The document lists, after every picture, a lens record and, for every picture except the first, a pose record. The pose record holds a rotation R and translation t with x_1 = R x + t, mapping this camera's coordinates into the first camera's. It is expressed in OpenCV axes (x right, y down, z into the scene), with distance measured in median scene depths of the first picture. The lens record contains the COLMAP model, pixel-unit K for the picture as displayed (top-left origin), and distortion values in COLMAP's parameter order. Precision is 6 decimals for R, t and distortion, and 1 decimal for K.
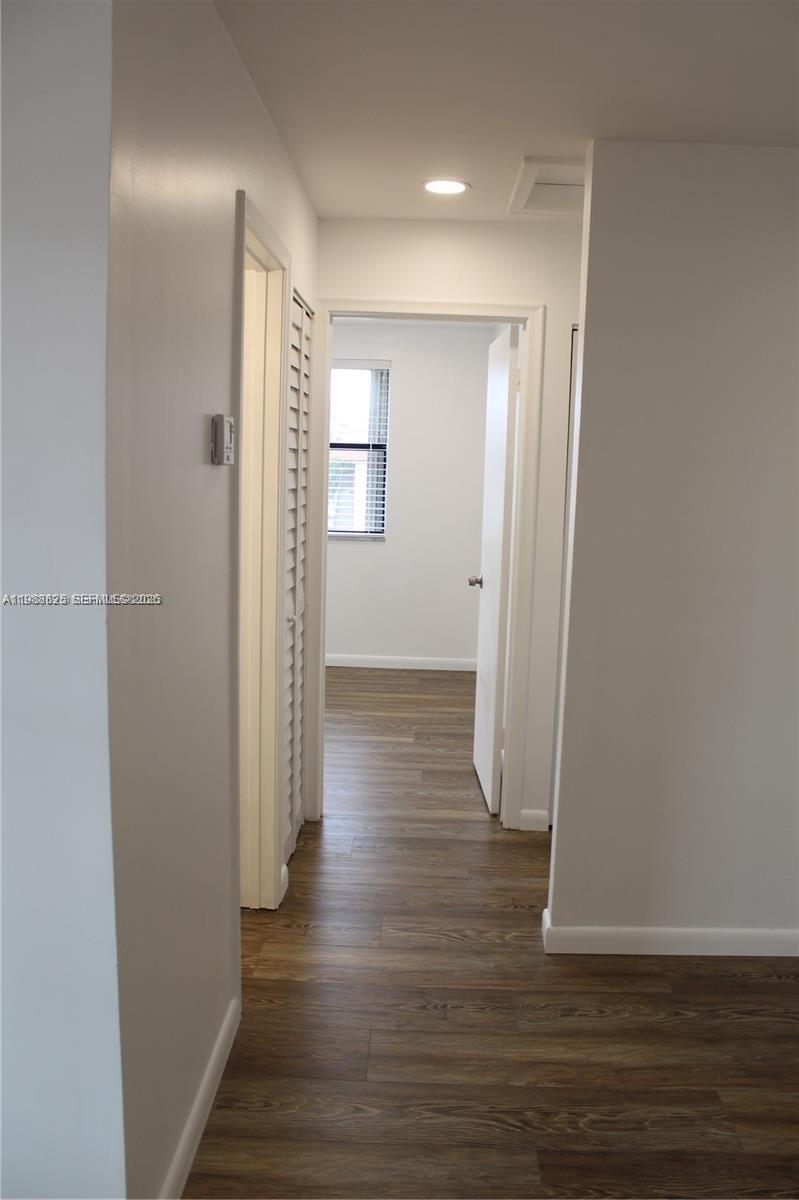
lens RADIAL K [[988.6, 0, 418.0], [0, 988.6, 581.5], [0, 0, 1]] dist [-0.159522, 0.135009]
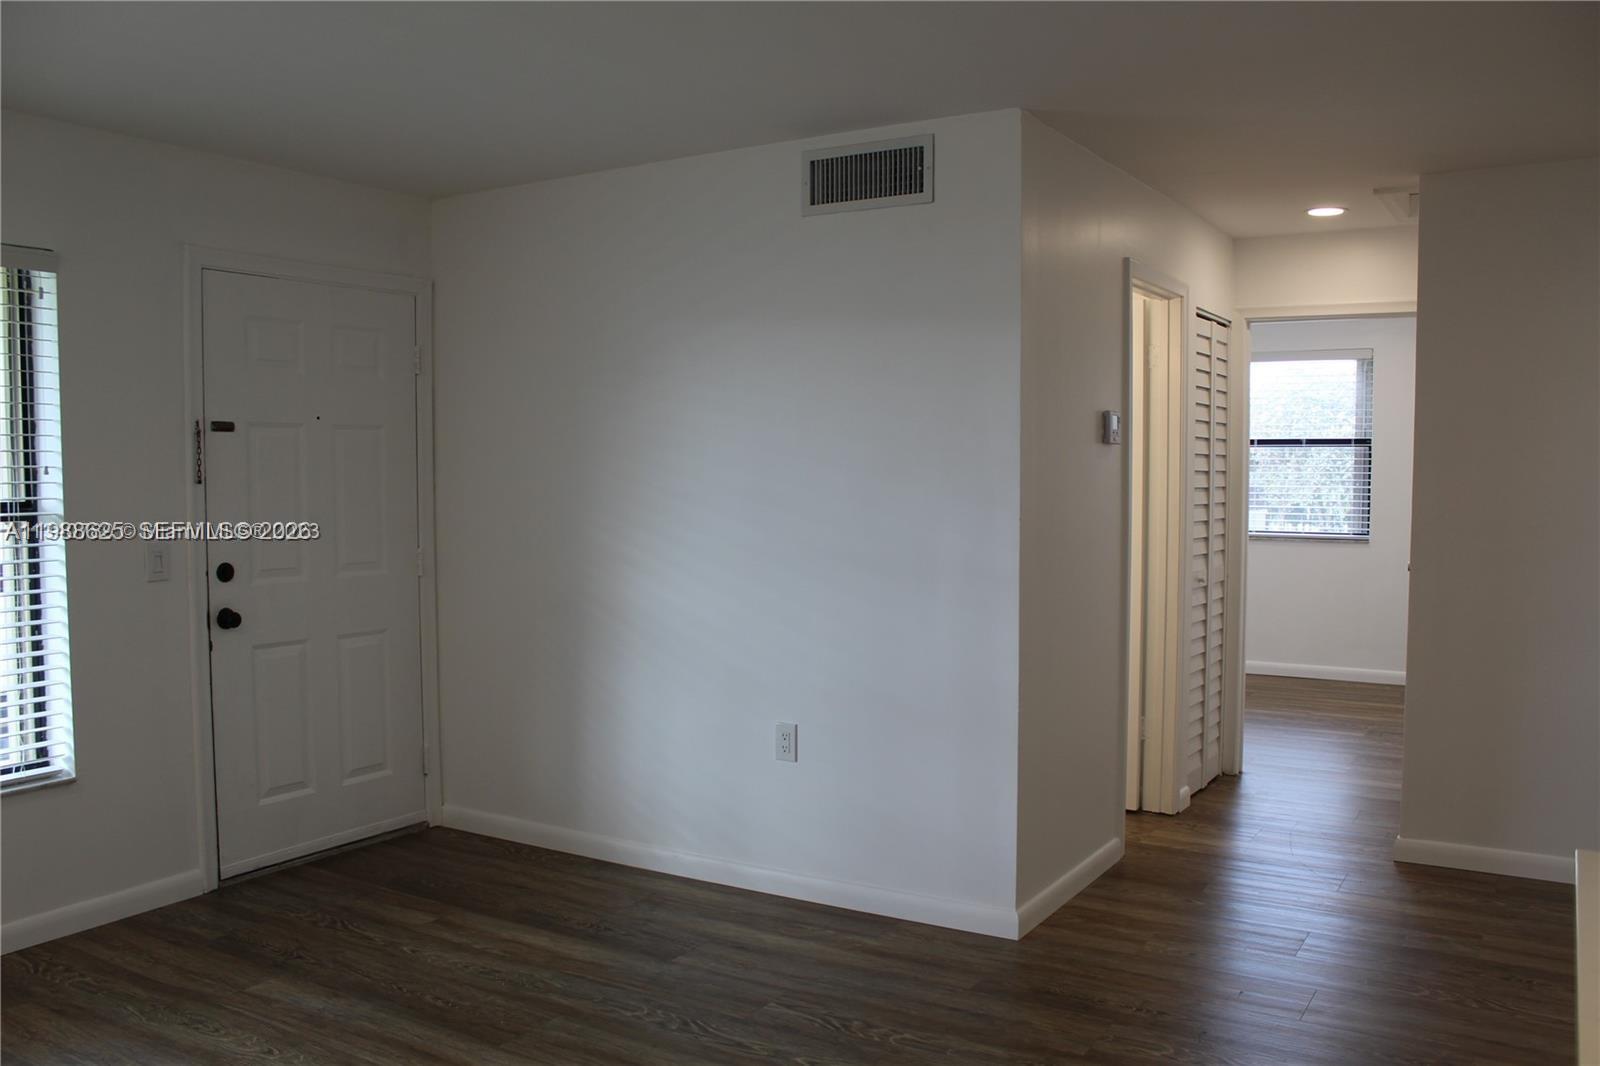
lens RADIAL K [[1318.1, 0, 805.2], [0, 1318.1, 541.1], [0, 0, 1]] dist [-0.159522, 0.135009]
pose [[0.855626, -0.003043, -0.517585, 0.286108], [-0.036895, 0.997081, -0.066852, 0.118705], [0.516278, 0.076296, 0.853016, -0.617324]]
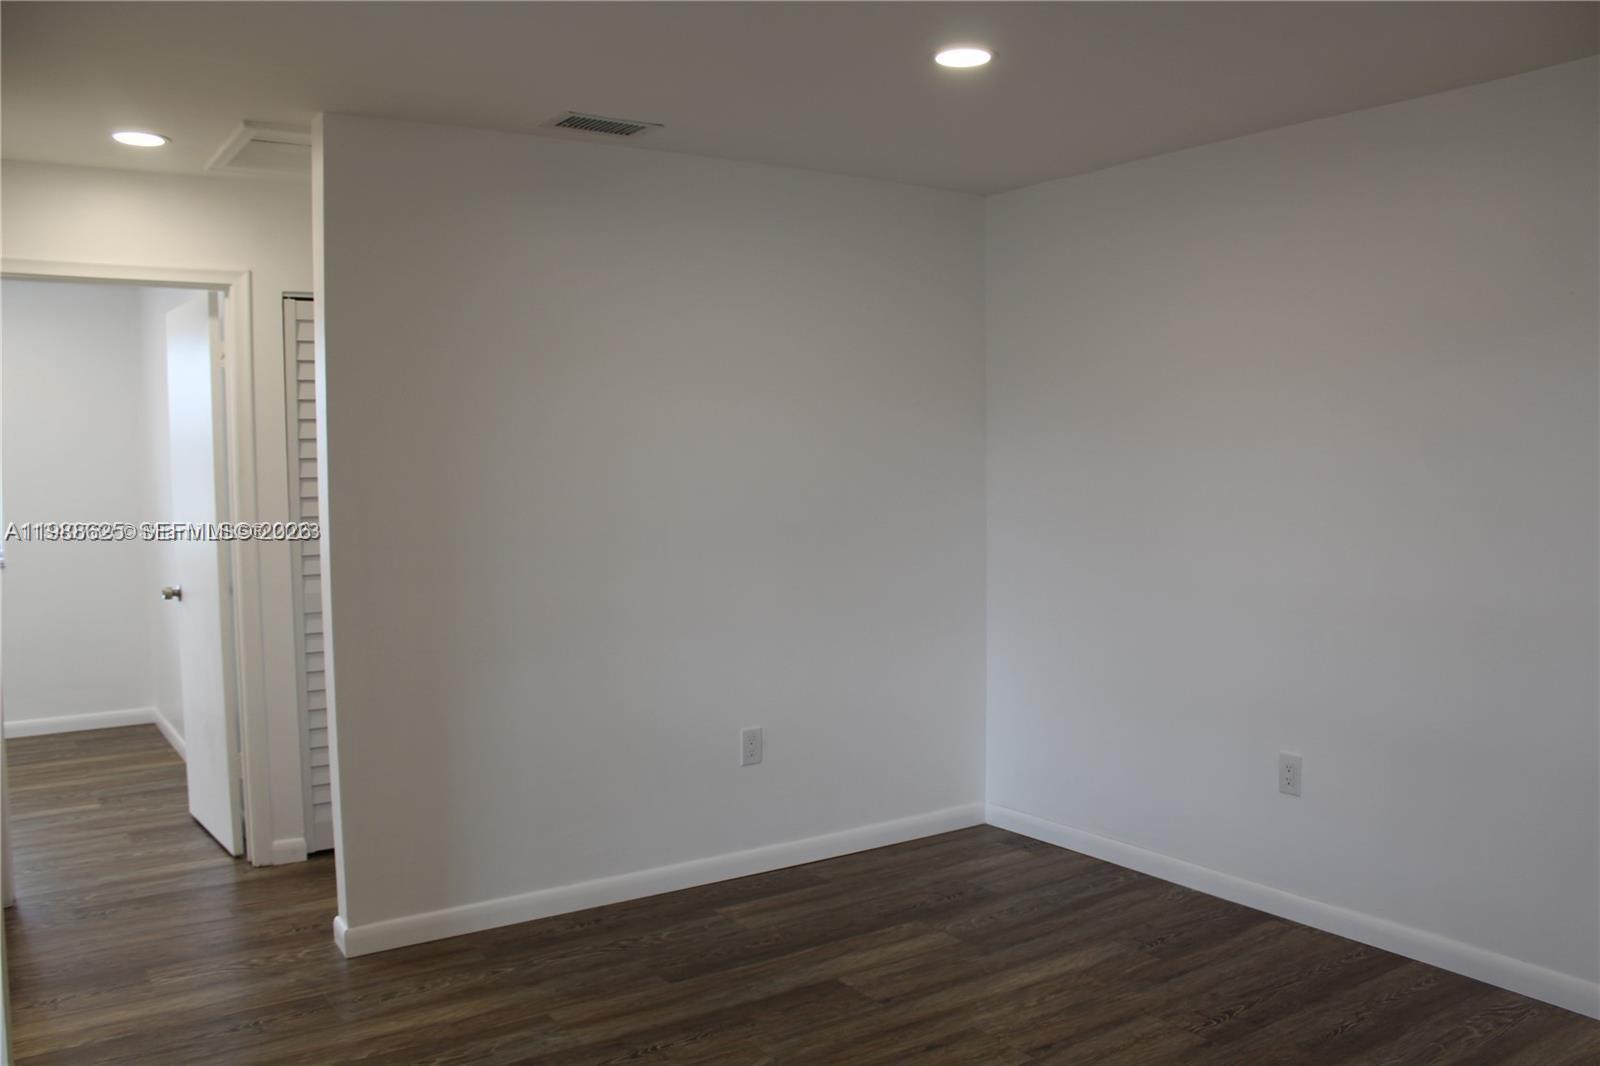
lens RADIAL K [[1318.1, 0, 805.2], [0, 1318.1, 541.1], [0, 0, 1]] dist [-0.159522, 0.135009]
pose [[0.821065, -0.079883, 0.565217, -0.154238], [0.108863, 0.993900, -0.017671, 0.046690], [-0.560358, 0.076040, 0.824753, -0.273860]]
